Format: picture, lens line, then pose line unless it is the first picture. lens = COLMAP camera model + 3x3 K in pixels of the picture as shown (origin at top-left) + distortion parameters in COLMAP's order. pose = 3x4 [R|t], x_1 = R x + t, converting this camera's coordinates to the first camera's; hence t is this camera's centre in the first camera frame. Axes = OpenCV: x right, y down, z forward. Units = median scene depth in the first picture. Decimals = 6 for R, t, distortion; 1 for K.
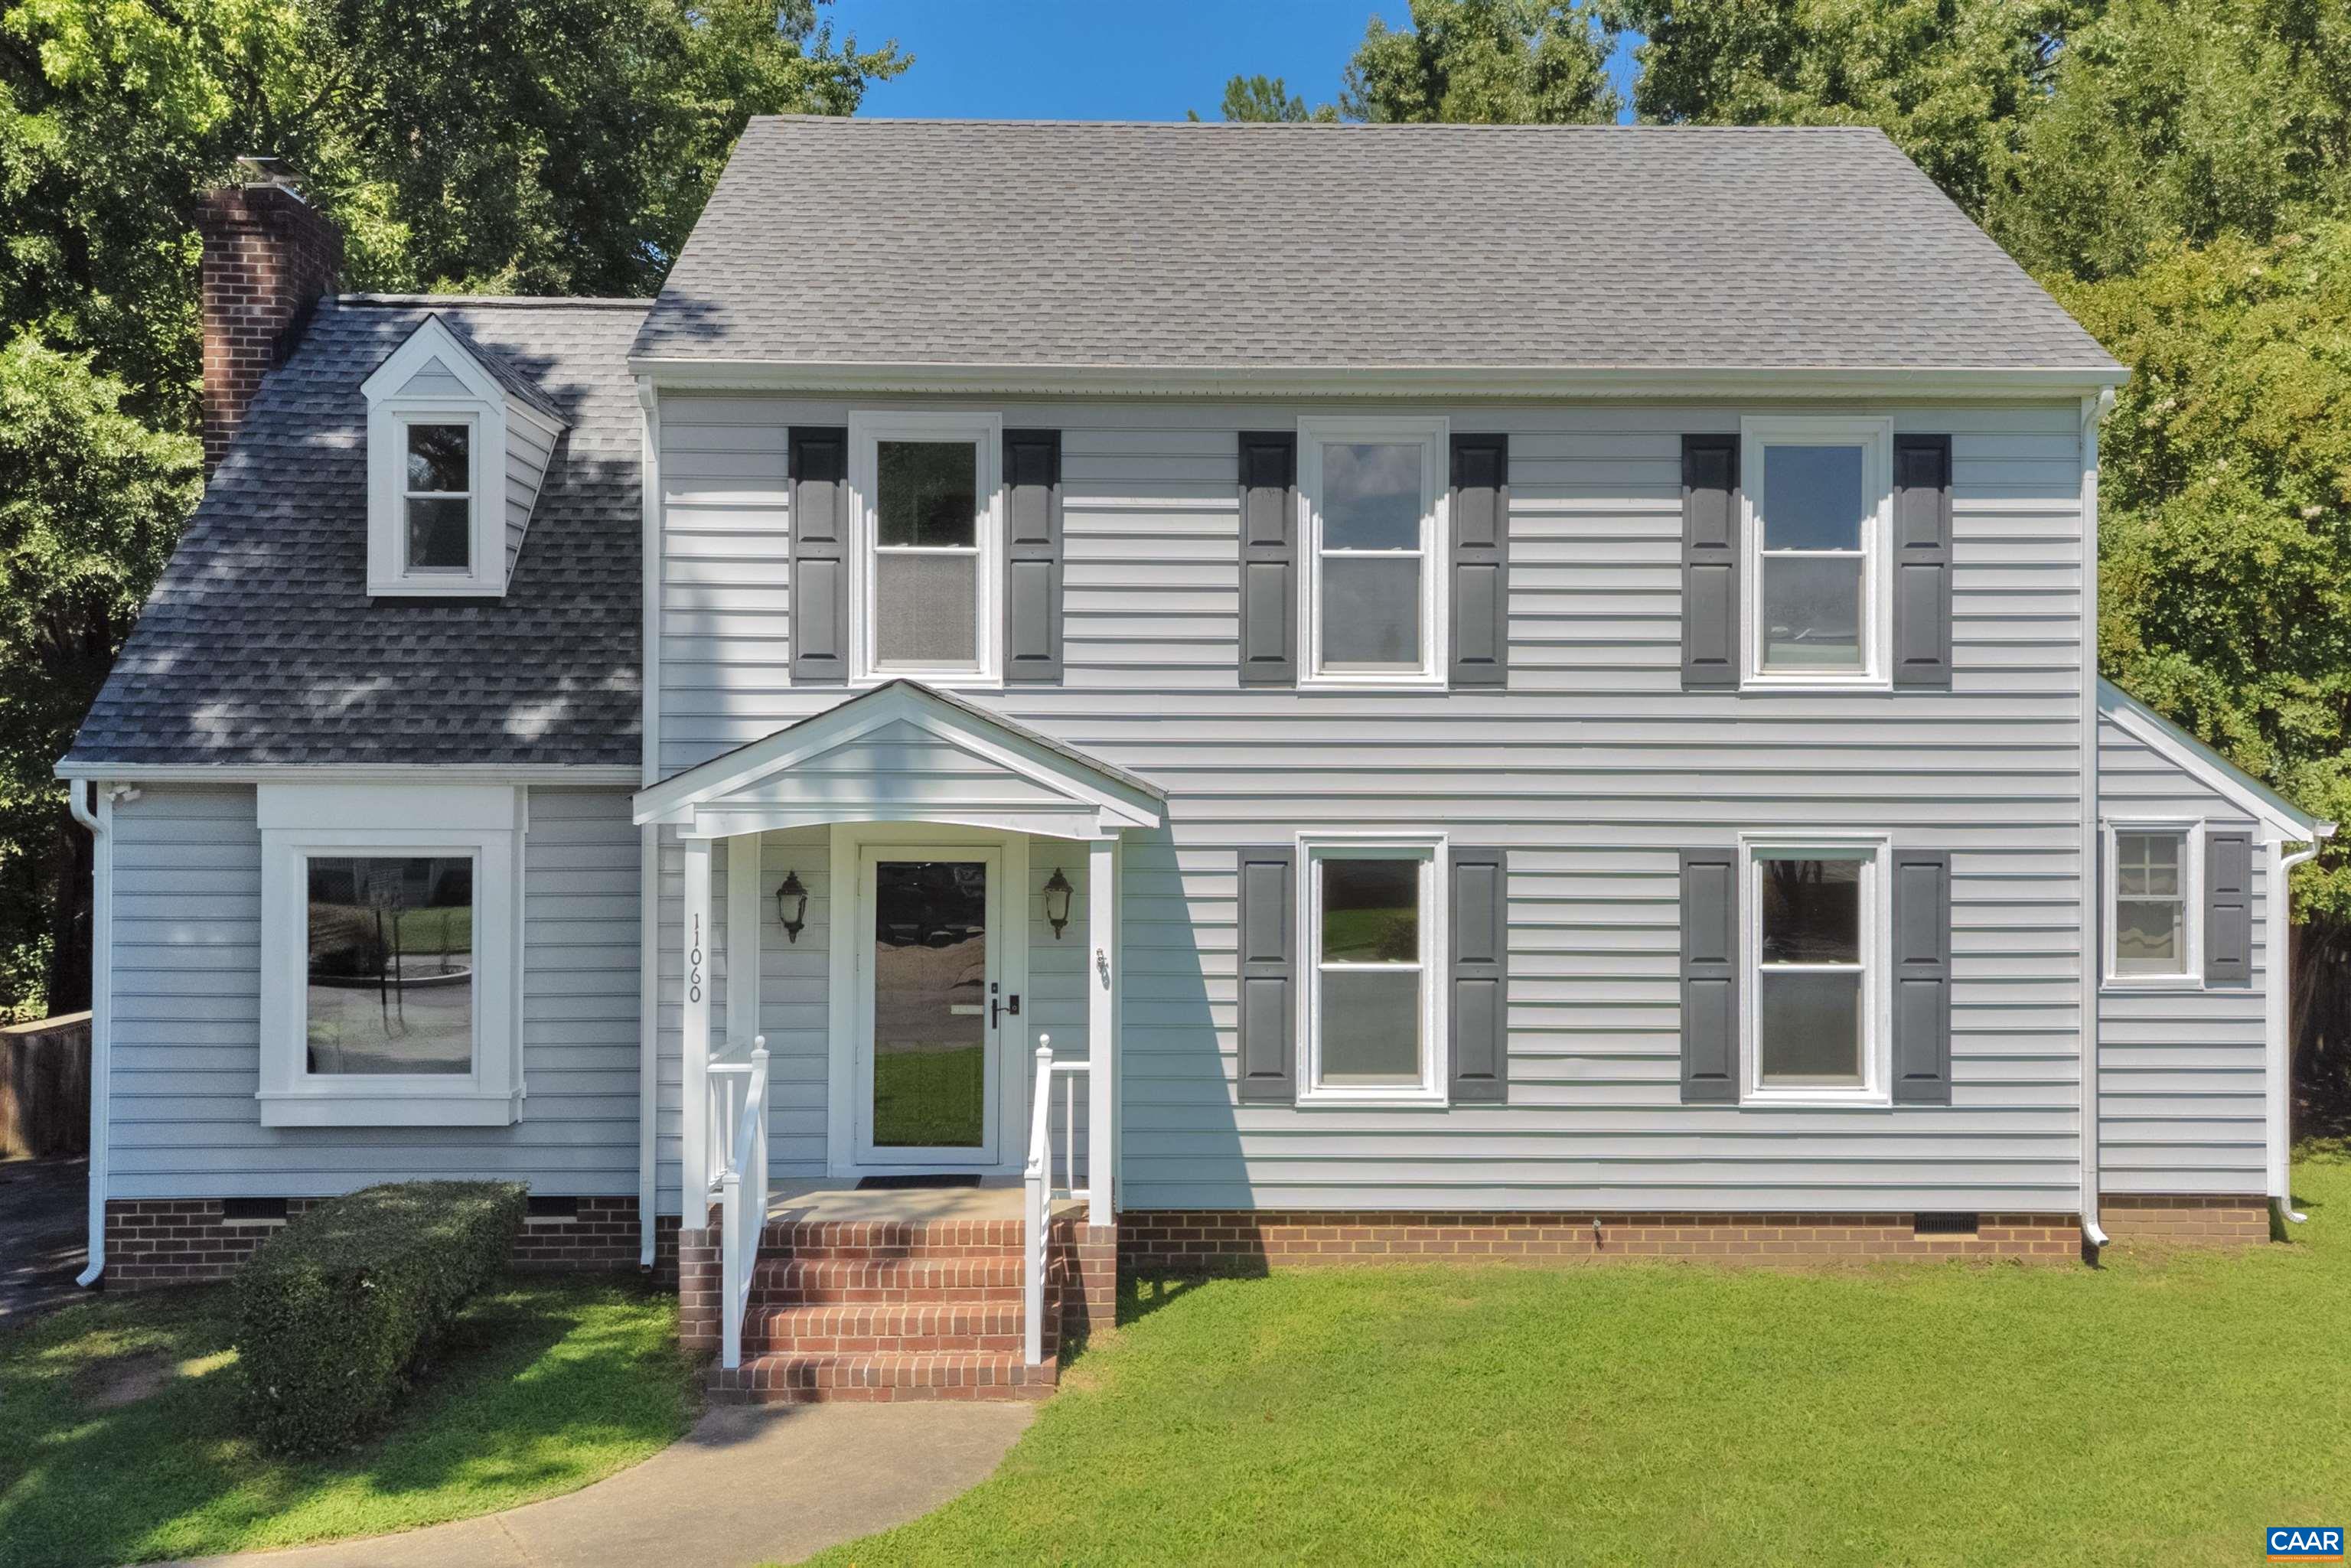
lens RADIAL K [[2017.6, 0, 1176.3], [0, 2017.6, 786.3], [0, 0, 1]] dist [0.039956, 0.002782]
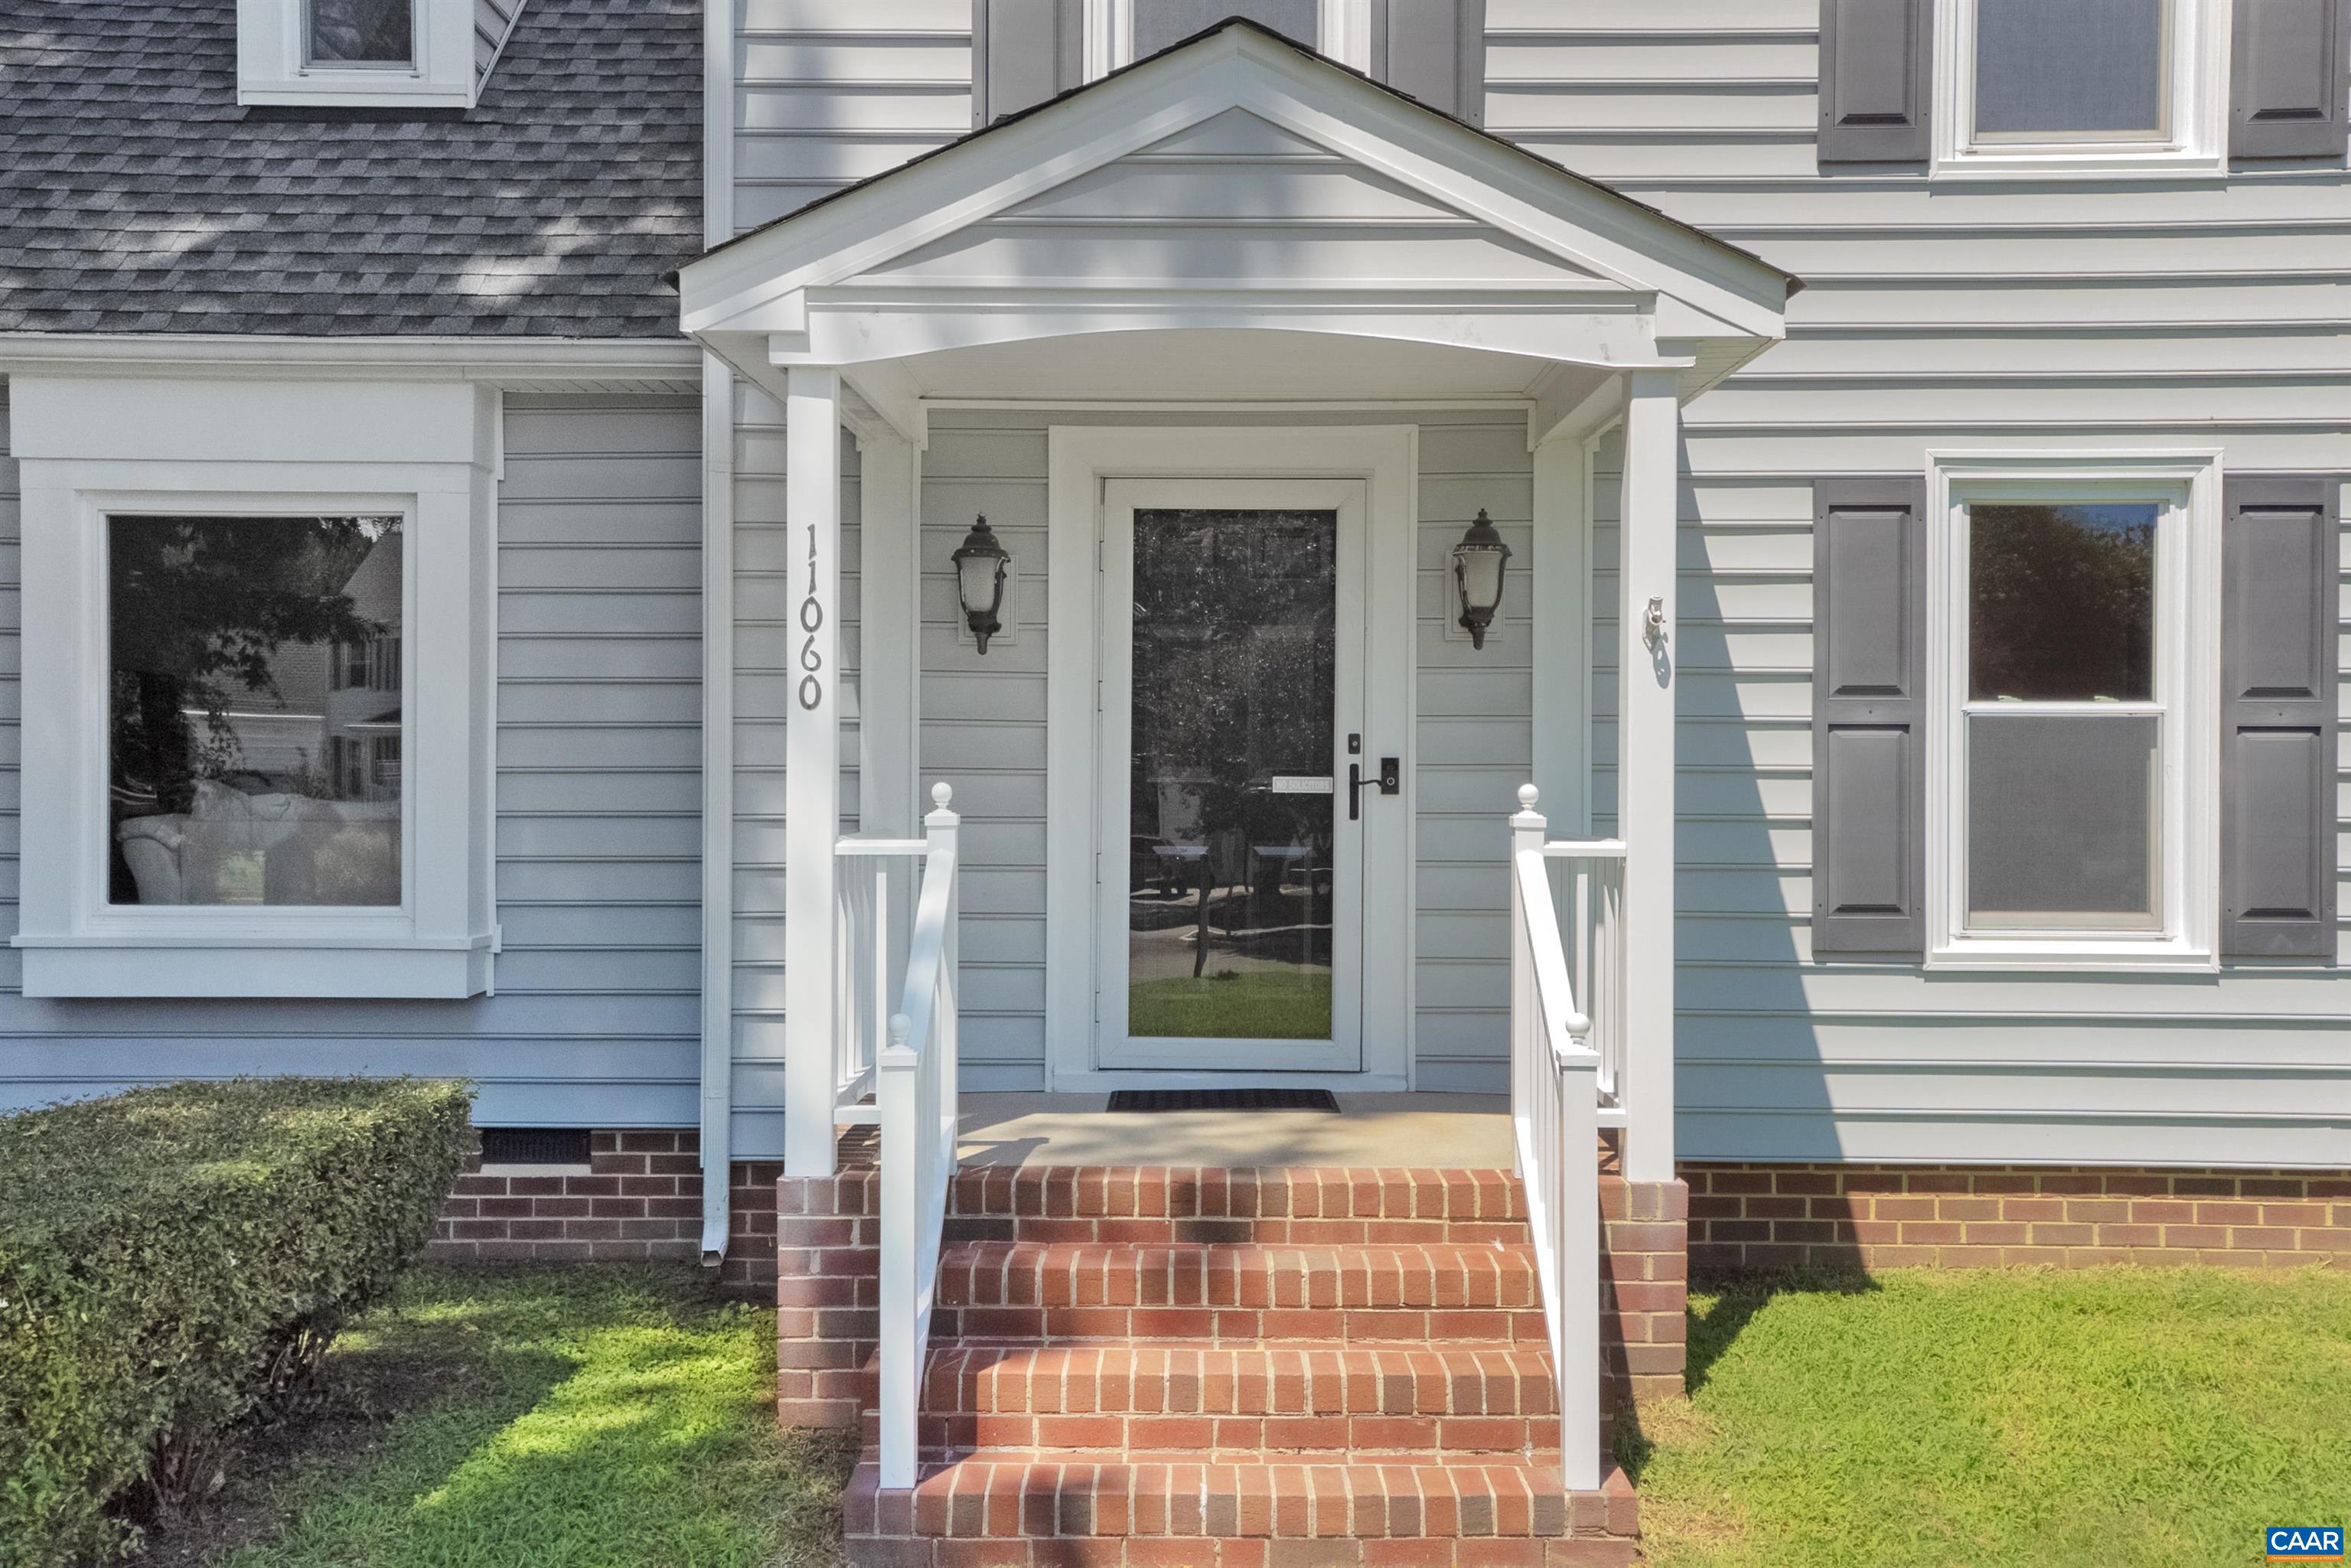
lens RADIAL K [[2017.6, 0, 1182.0], [0, 2017.6, 784.2], [0, 0, 1]] dist [0.039956, 0.002782]
pose [[0.999442, 0.001516, -0.033373, -0.117820], [-0.001404, 0.999993, 0.003393, 0.108765], [0.033378, -0.003345, 0.999437, 0.462331]]
